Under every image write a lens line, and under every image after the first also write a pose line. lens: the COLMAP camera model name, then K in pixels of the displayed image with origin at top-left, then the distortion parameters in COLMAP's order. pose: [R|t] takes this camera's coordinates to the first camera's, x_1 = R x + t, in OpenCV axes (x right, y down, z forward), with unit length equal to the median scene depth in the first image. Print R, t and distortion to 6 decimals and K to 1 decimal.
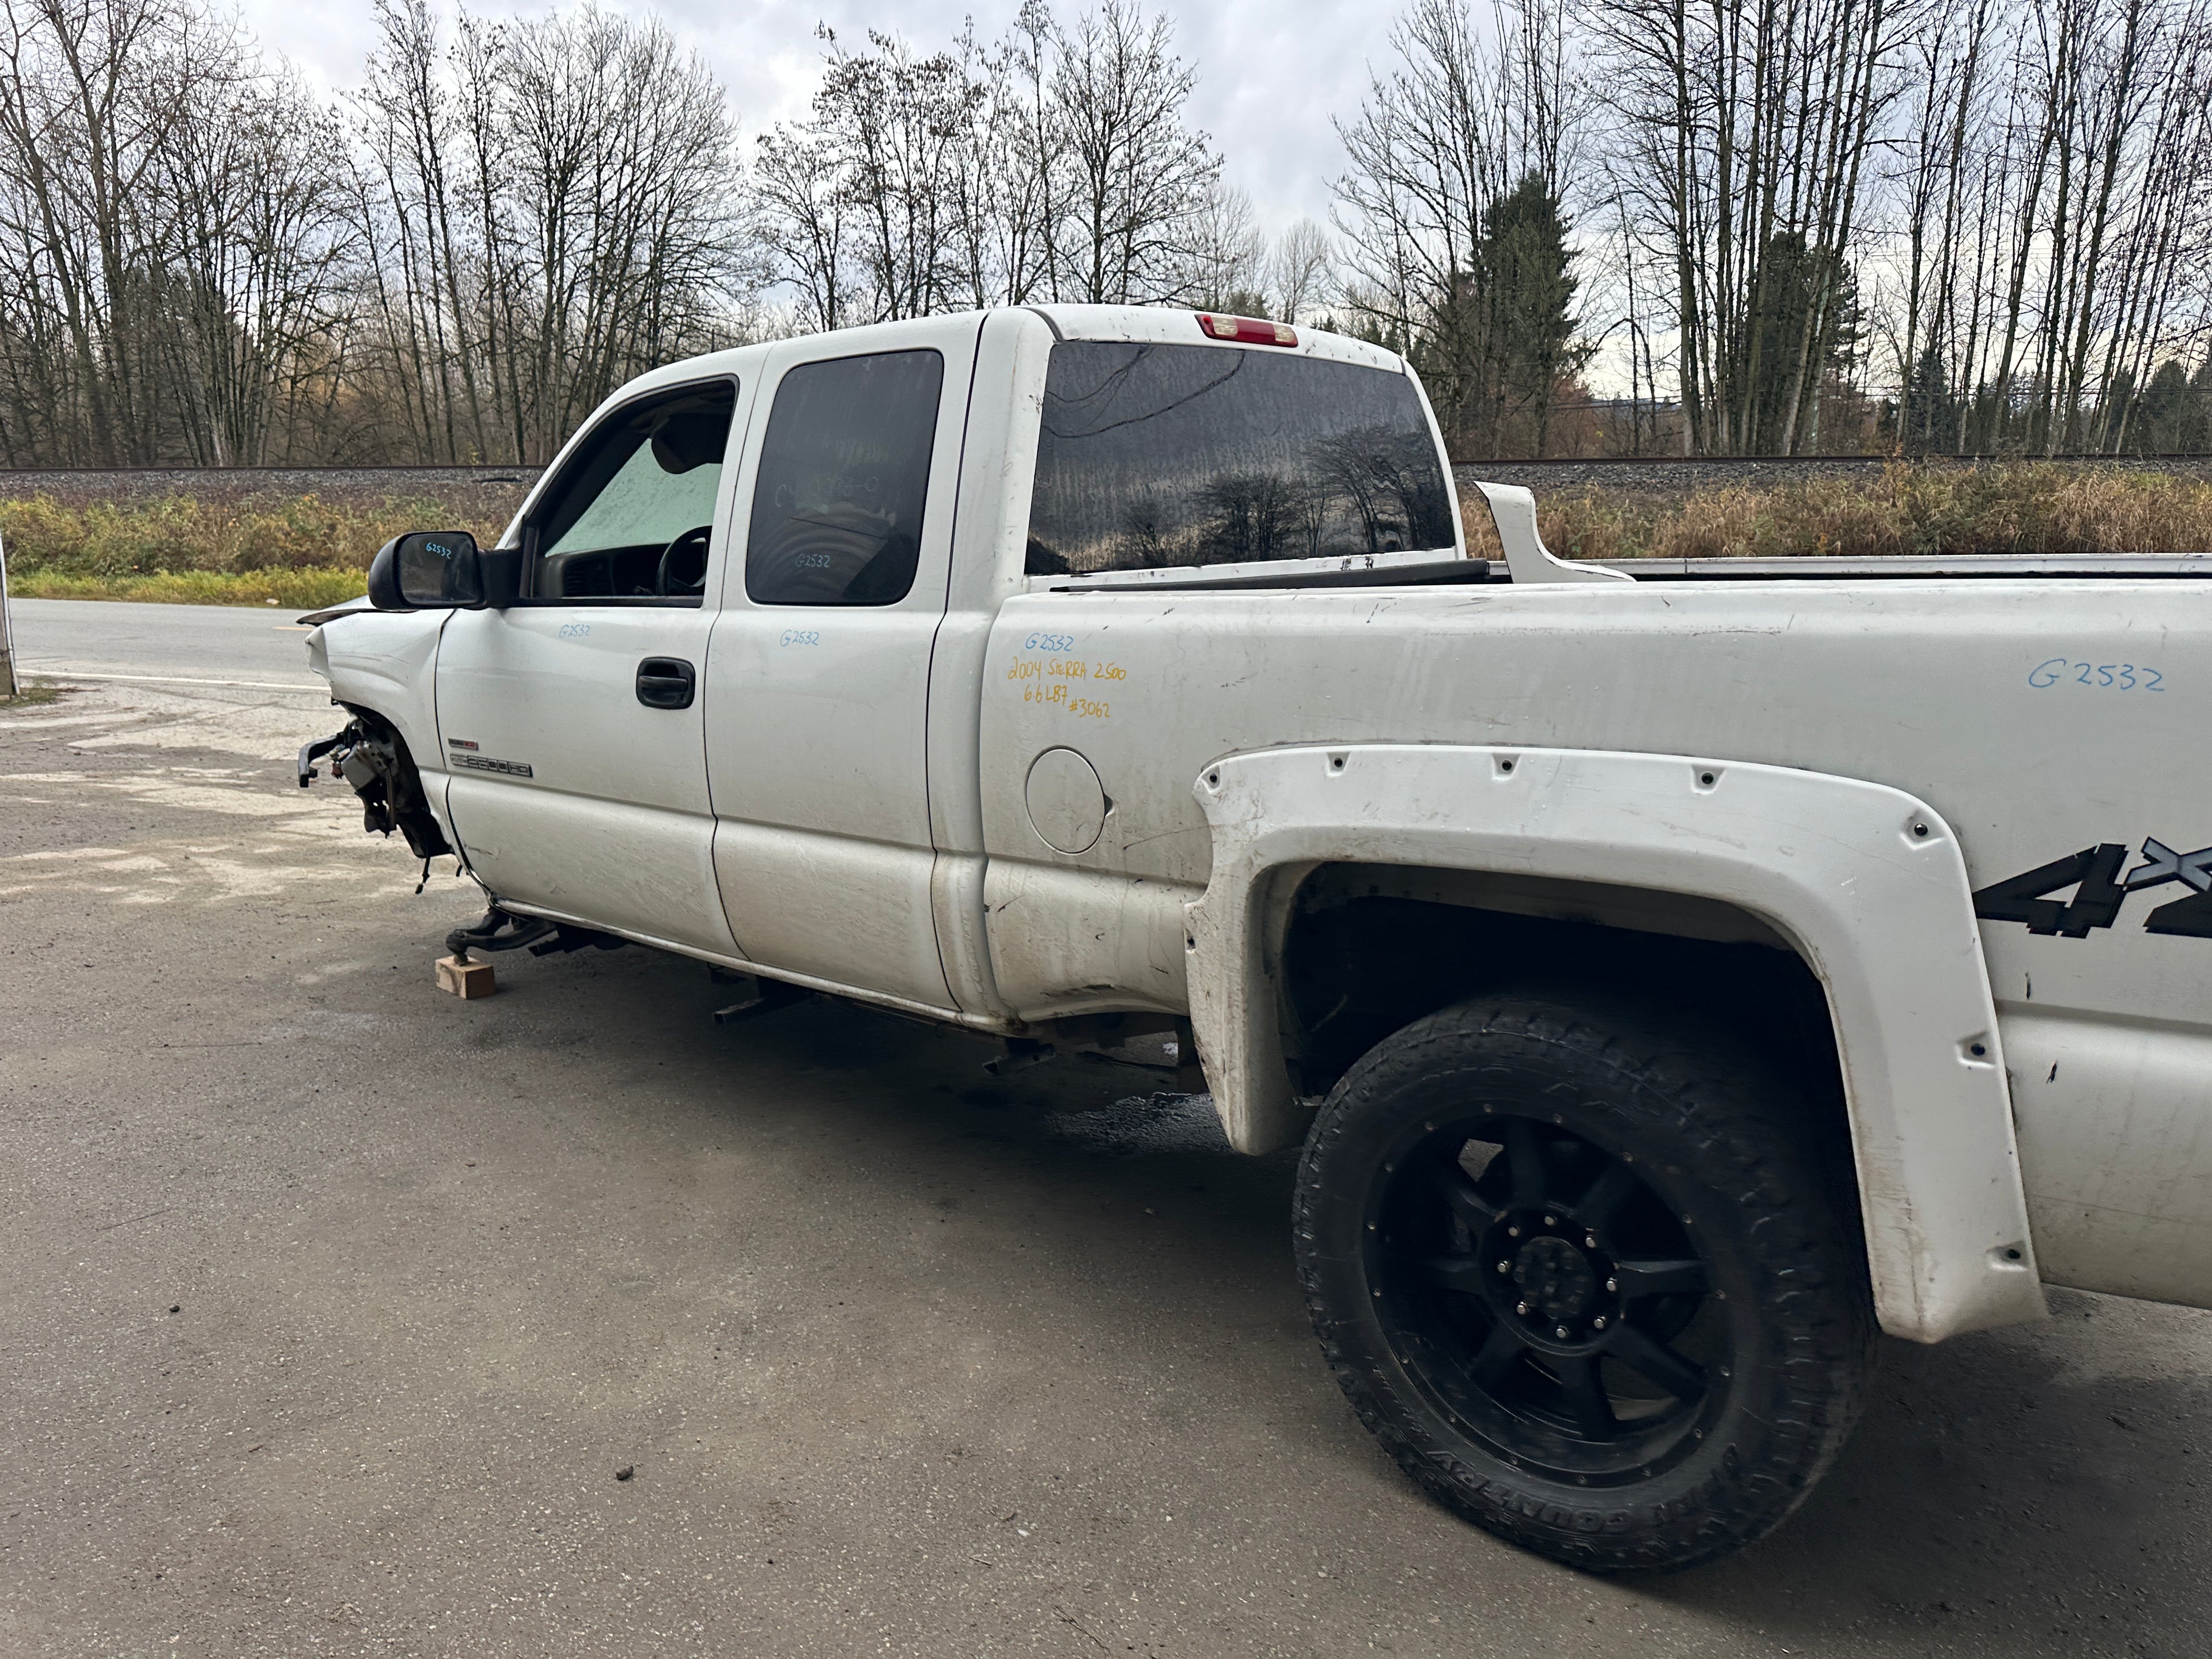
lens RADIAL K [[1574.3, 0, 1114.4], [0, 1574.3, 799.2], [0, 0, 1]] dist [0.022422, -0.038548]
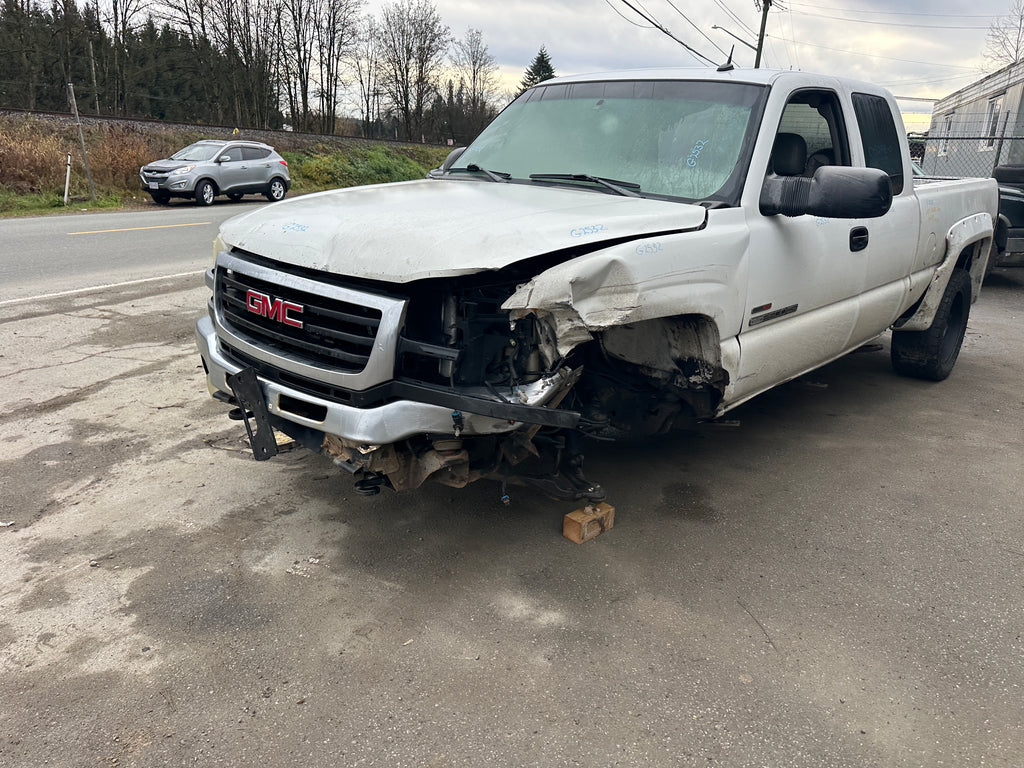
lens RADIAL K [[720.8, 0, 514.9], [0, 720.8, 379.4], [0, 0, 1]] dist [0.024031, -0.028217]
pose [[0.057340, -0.287500, 0.956063, -0.102471], [0.144145, 0.949988, 0.277028, -0.018184], [-0.987894, 0.121926, 0.095914, 0.108696]]
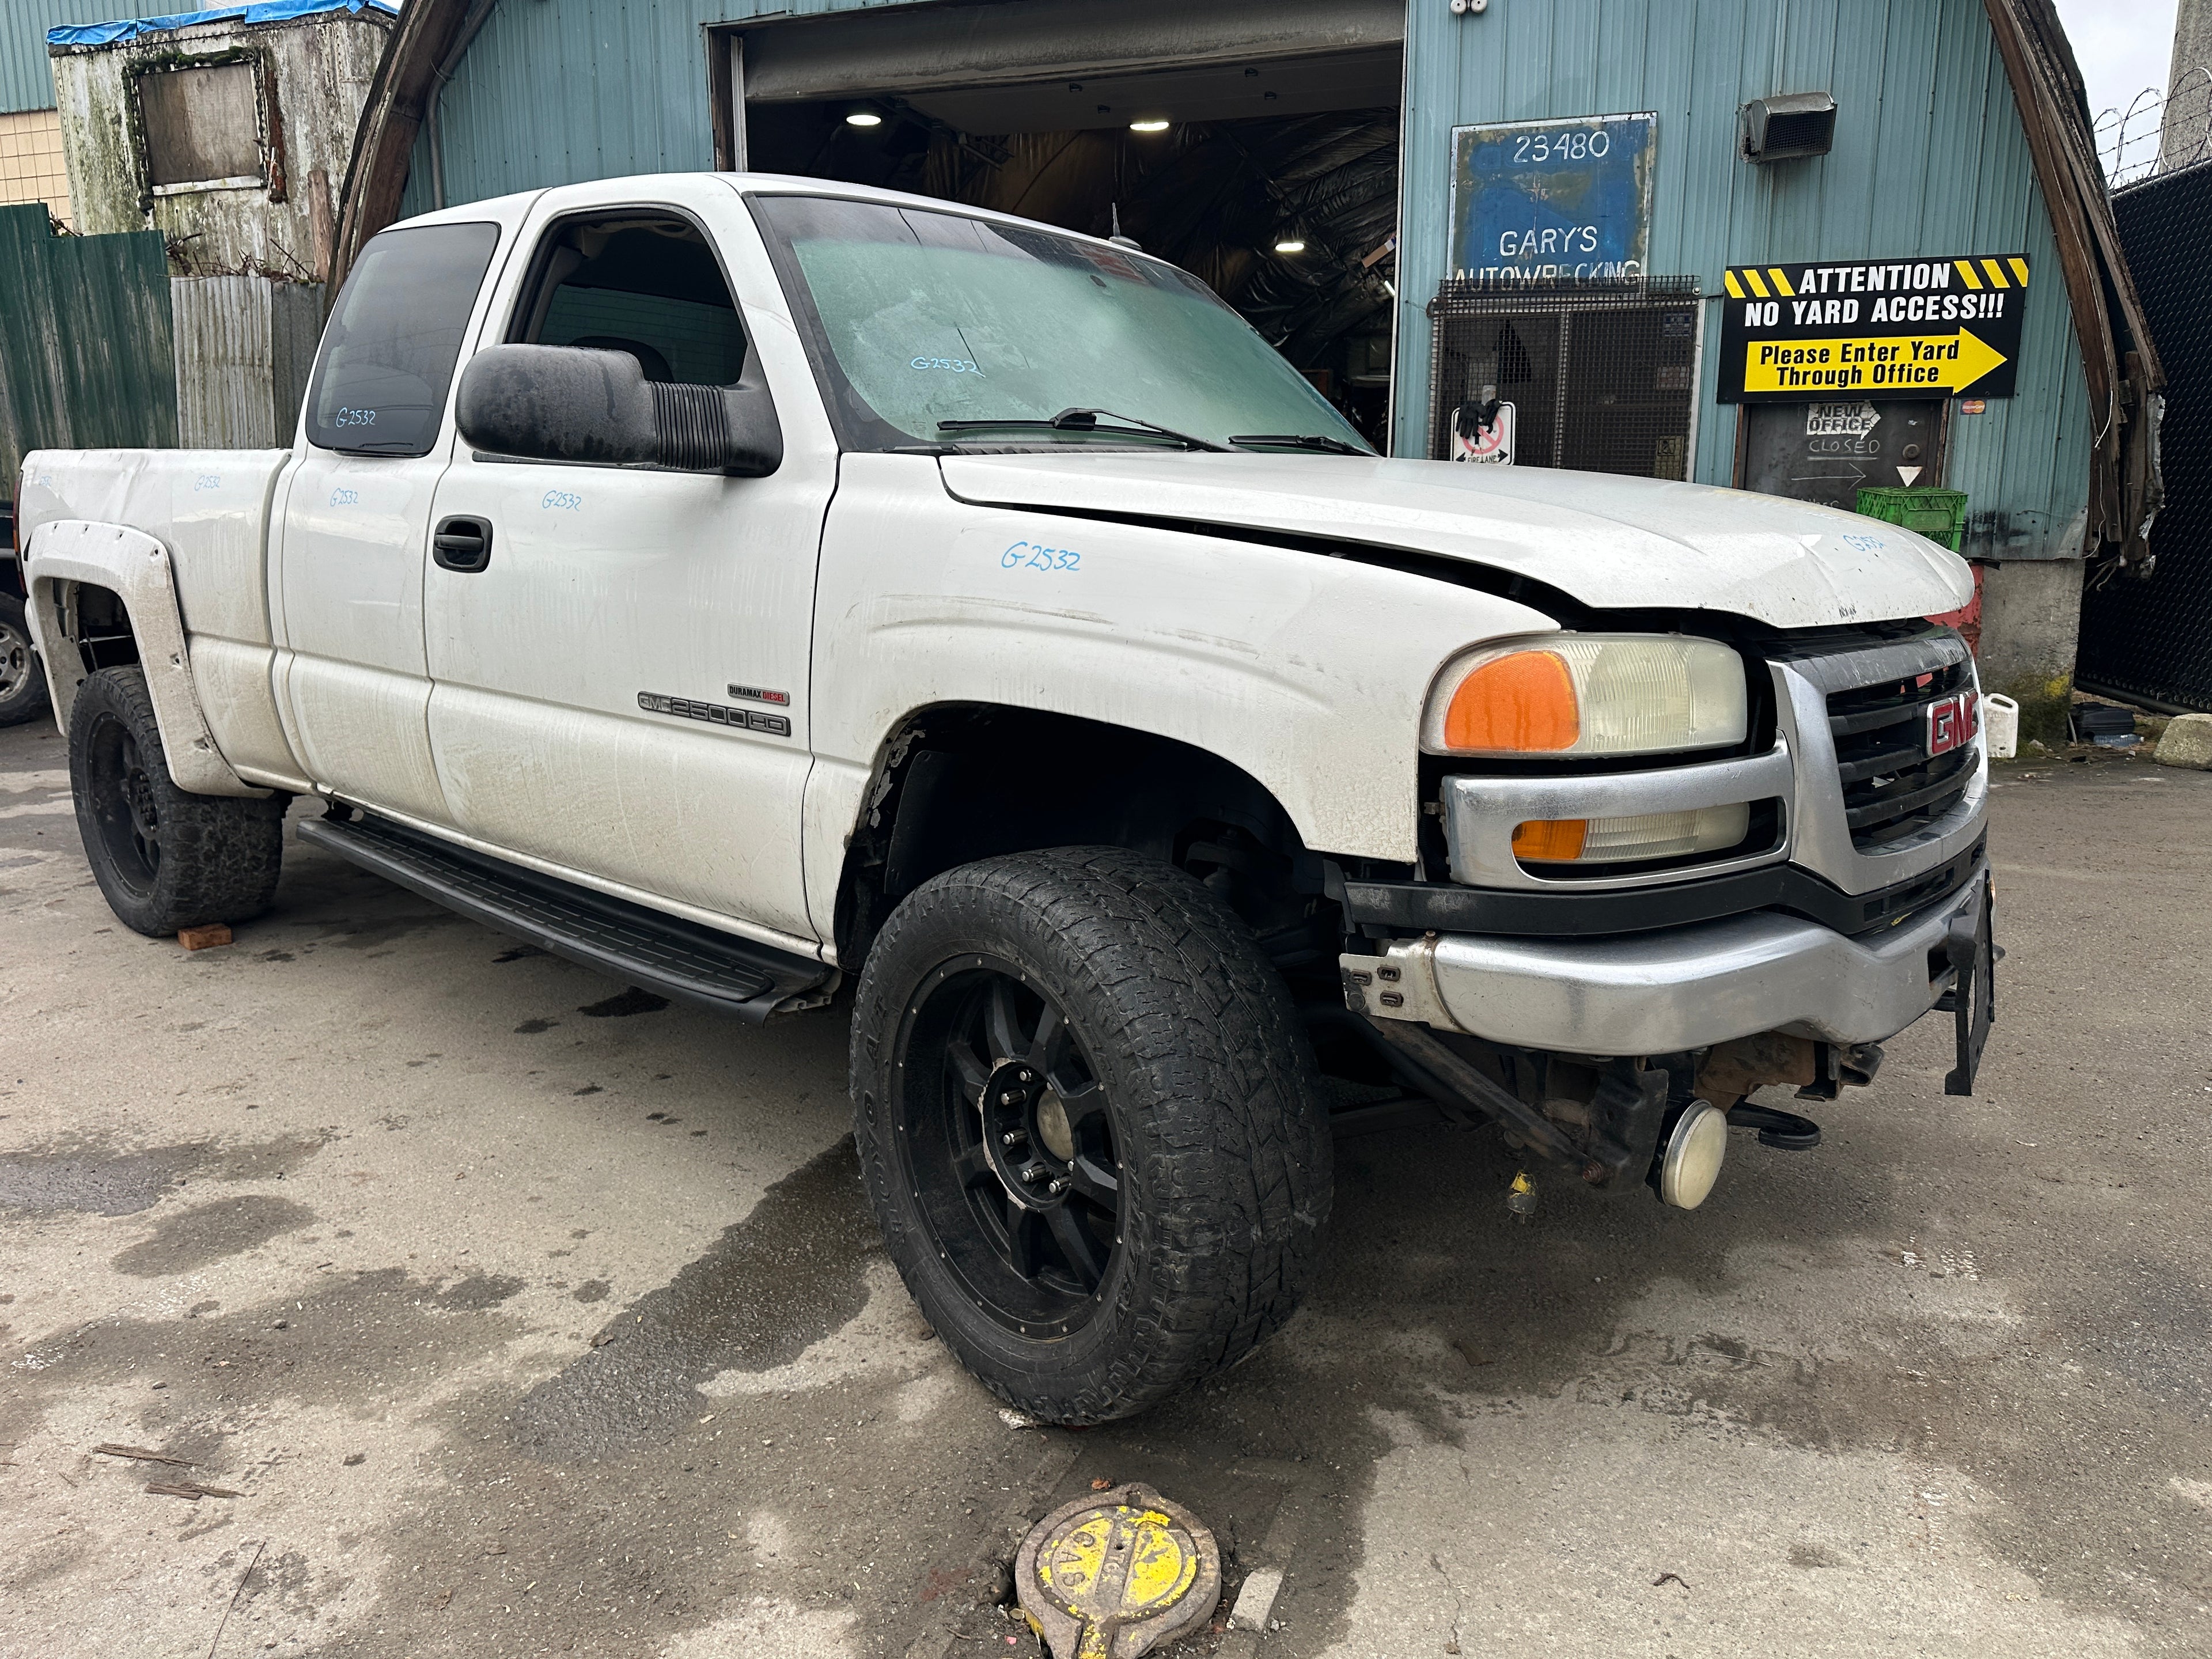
lens RADIAL K [[1557.1, 0, 1110.6], [0, 1557.1, 806.2], [0, 0, 1]] dist [0.009021, -0.007832]
pose [[-0.999987, -0.000959, -0.004921, -0.021244], [-0.002648, 0.934505, 0.355941, -0.026422], [0.004258, 0.355949, -0.934496, 0.180571]]
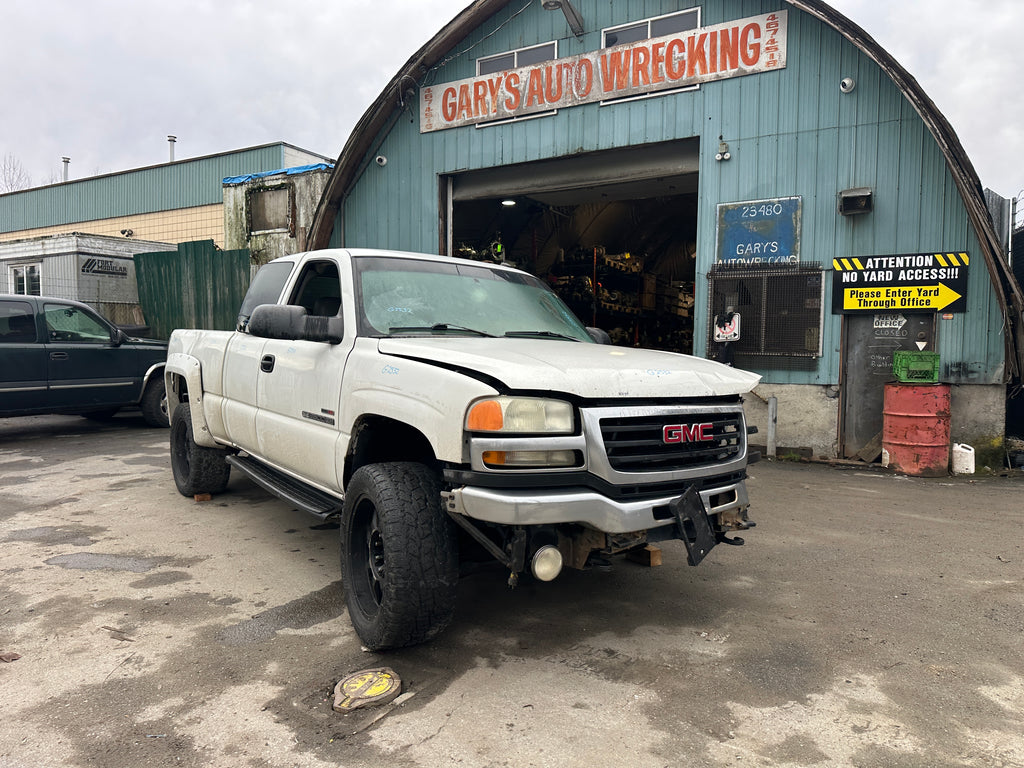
lens RADIAL K [[716.3, 0, 517.2], [0, 716.3, 383.2], [0, 0, 1]] dist [0.034030, -0.041423]
pose [[-0.978437, -0.026451, 0.204847, -0.047057], [0.018602, 0.976451, 0.214937, -0.030548], [-0.205708, 0.214113, -0.954903, 0.199704]]
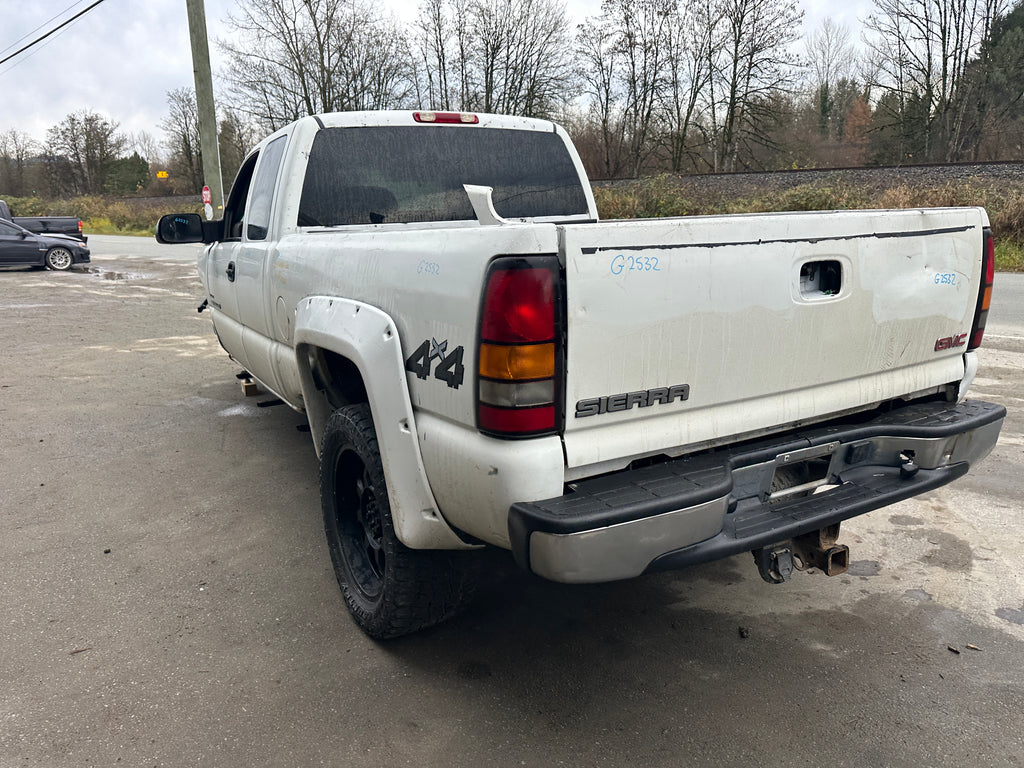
lens RADIAL K [[723.2, 0, 511.4], [0, 723.2, 385.6], [0, 0, 1]] dist [0.014658, -0.023540]
pose [[0.943744, 0.058947, -0.325380, 0.043476], [-0.035617, 0.996379, 0.077204, 0.000403], [0.328752, -0.061272, 0.942426, 0.001218]]
